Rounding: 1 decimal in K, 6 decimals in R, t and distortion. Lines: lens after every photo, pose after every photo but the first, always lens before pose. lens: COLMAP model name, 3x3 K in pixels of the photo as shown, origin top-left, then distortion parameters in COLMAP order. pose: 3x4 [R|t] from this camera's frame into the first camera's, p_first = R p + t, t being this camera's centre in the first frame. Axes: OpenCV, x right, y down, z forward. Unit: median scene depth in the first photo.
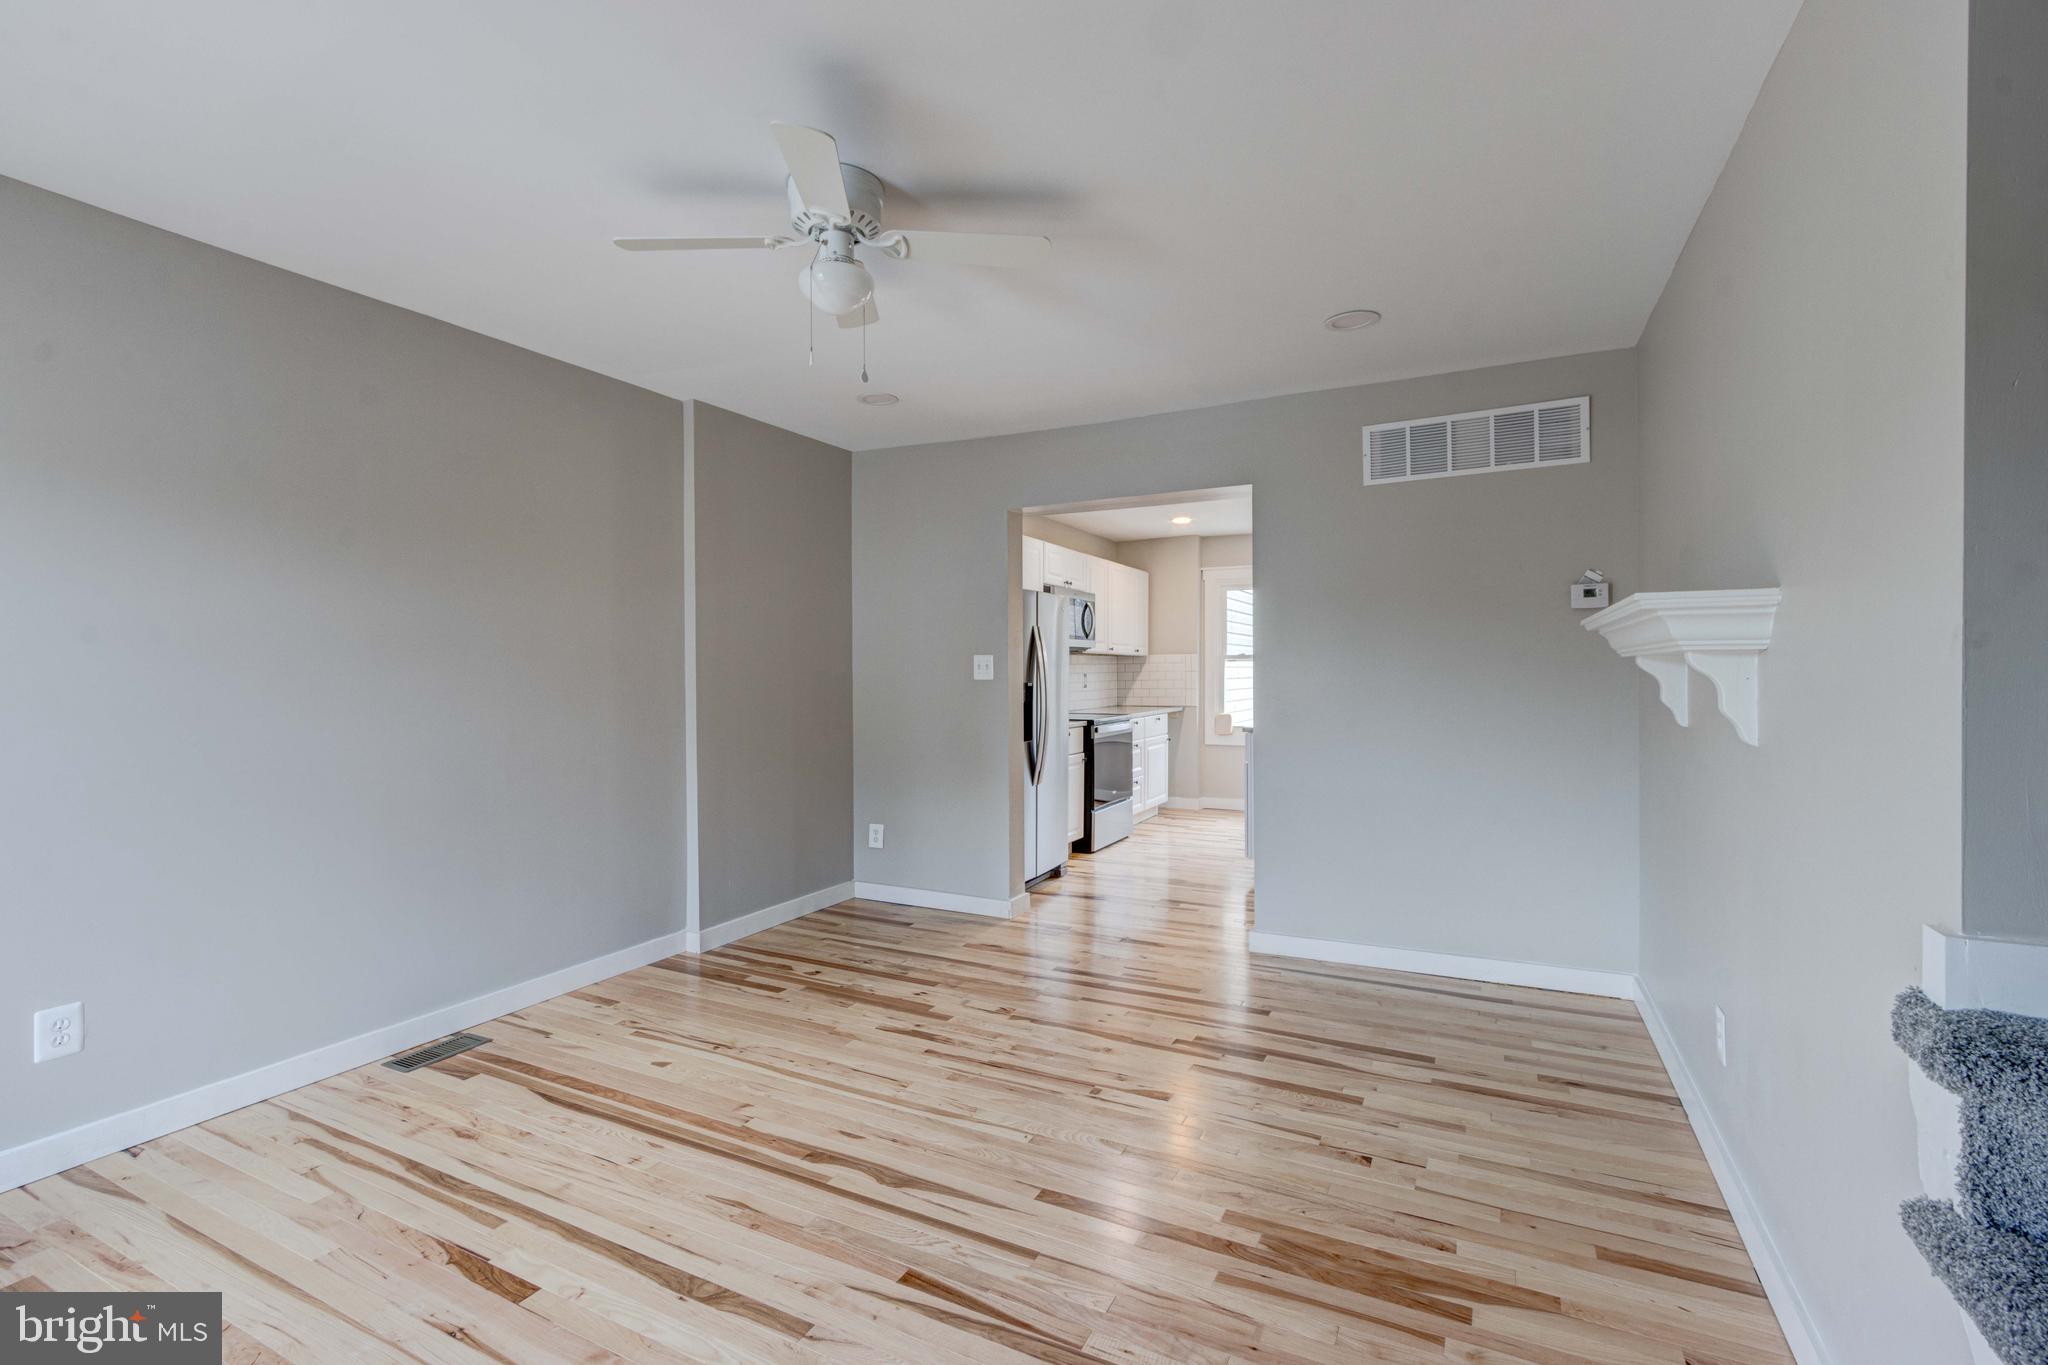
lens RADIAL K [[913.8, 0, 1022.5], [0, 913.8, 671.5], [0, 0, 1]] dist [0.001020, -0.000212]
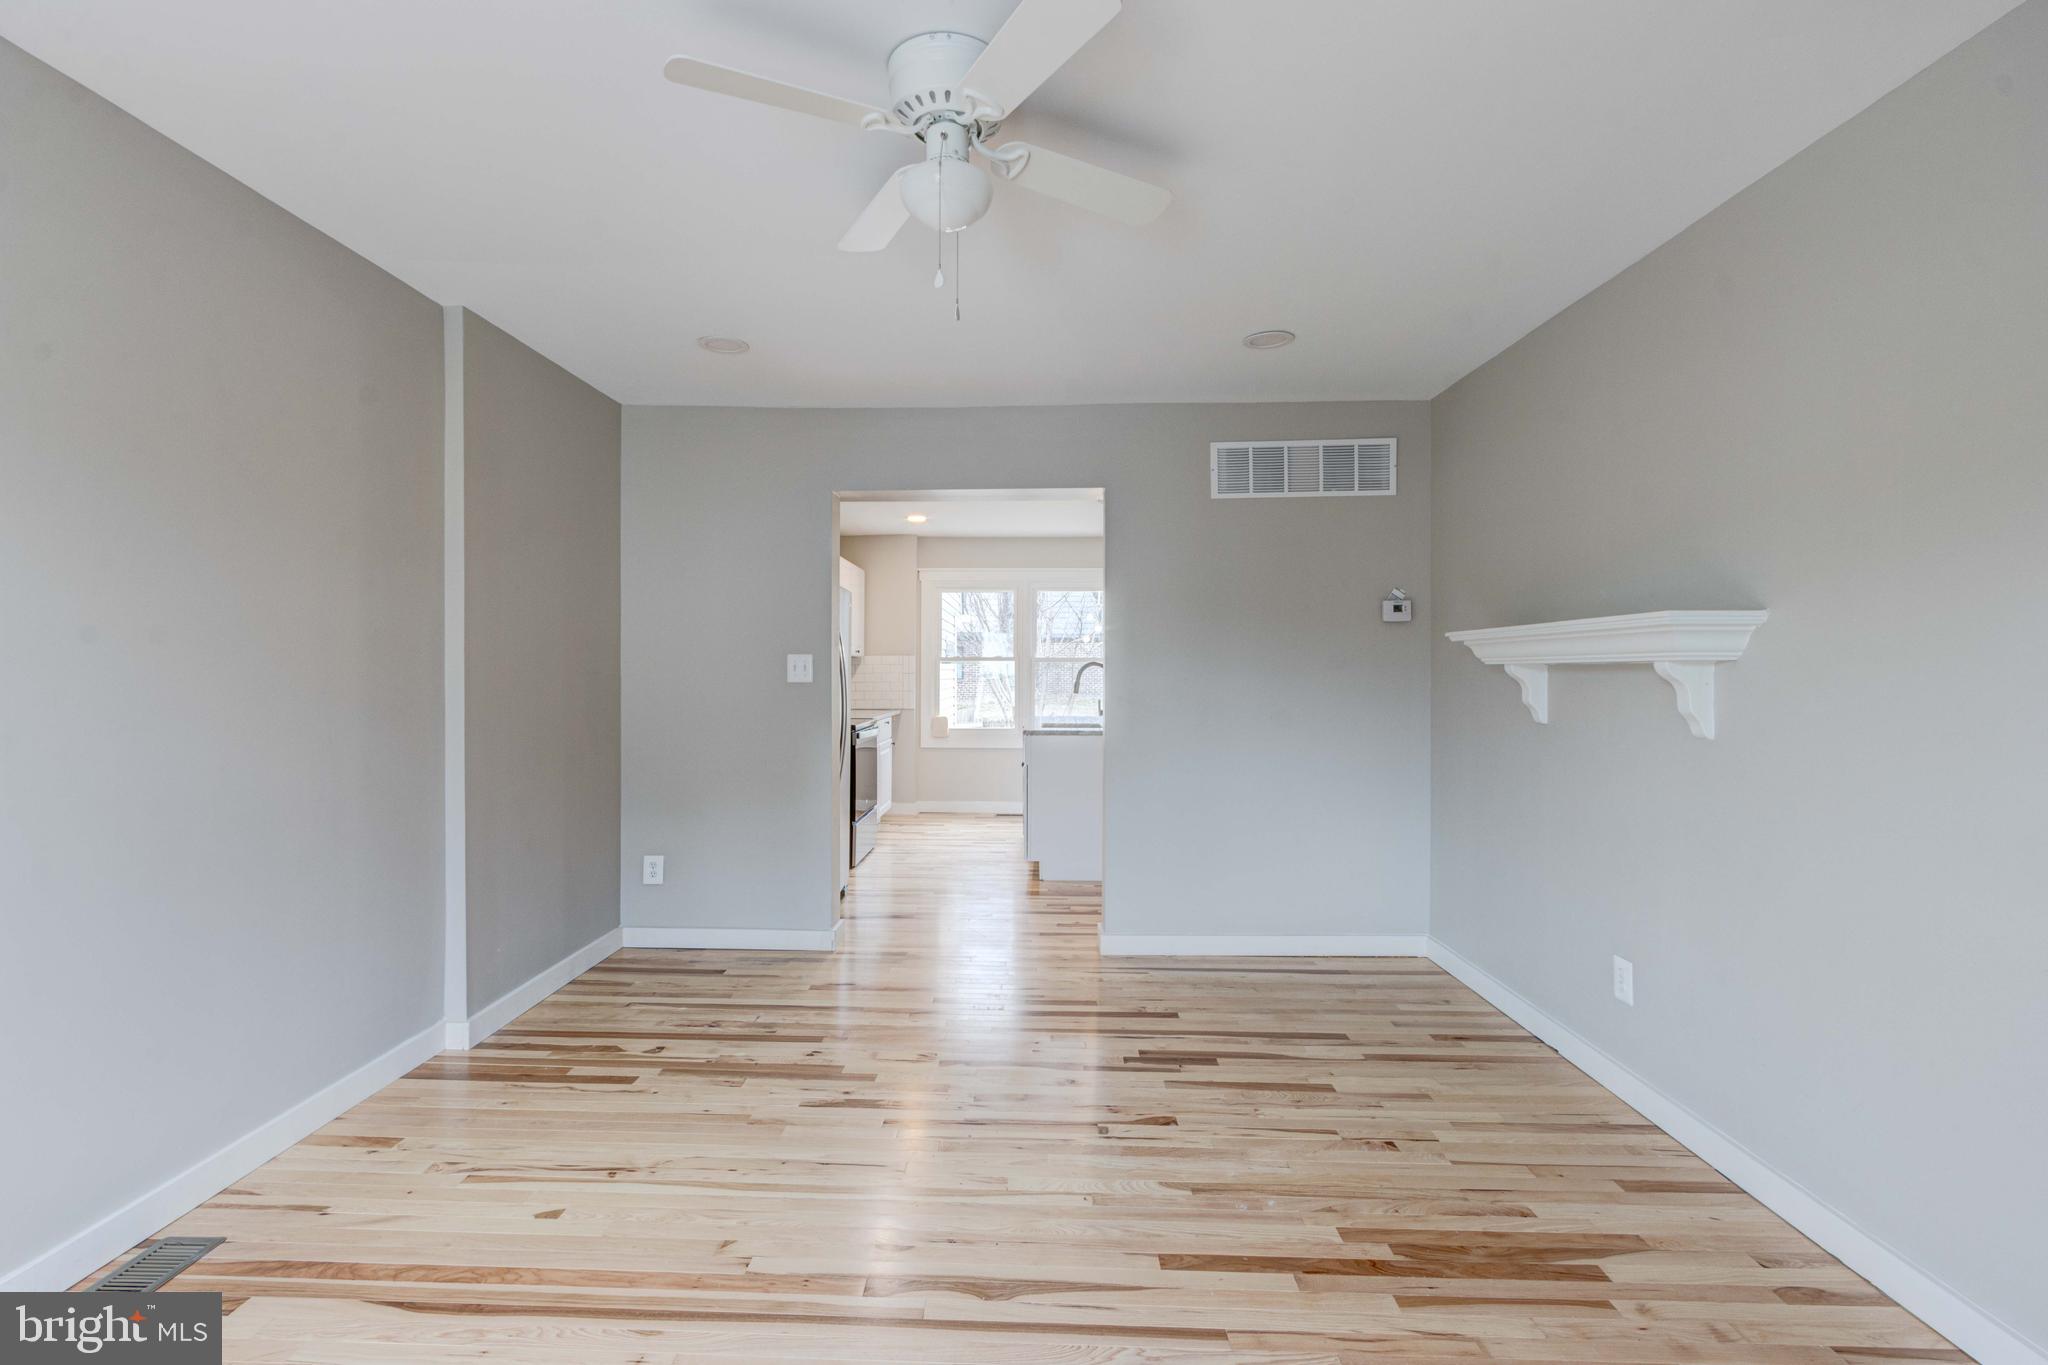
lens RADIAL K [[913.8, 0, 1022.5], [0, 913.8, 671.5], [0, 0, 1]] dist [0.001020, -0.000212]
pose [[0.908475, 0.005825, 0.417898, -0.290801], [-0.005263, 0.999983, -0.002497, -0.000769], [-0.417906, 0.000069, 0.908490, 0.149024]]
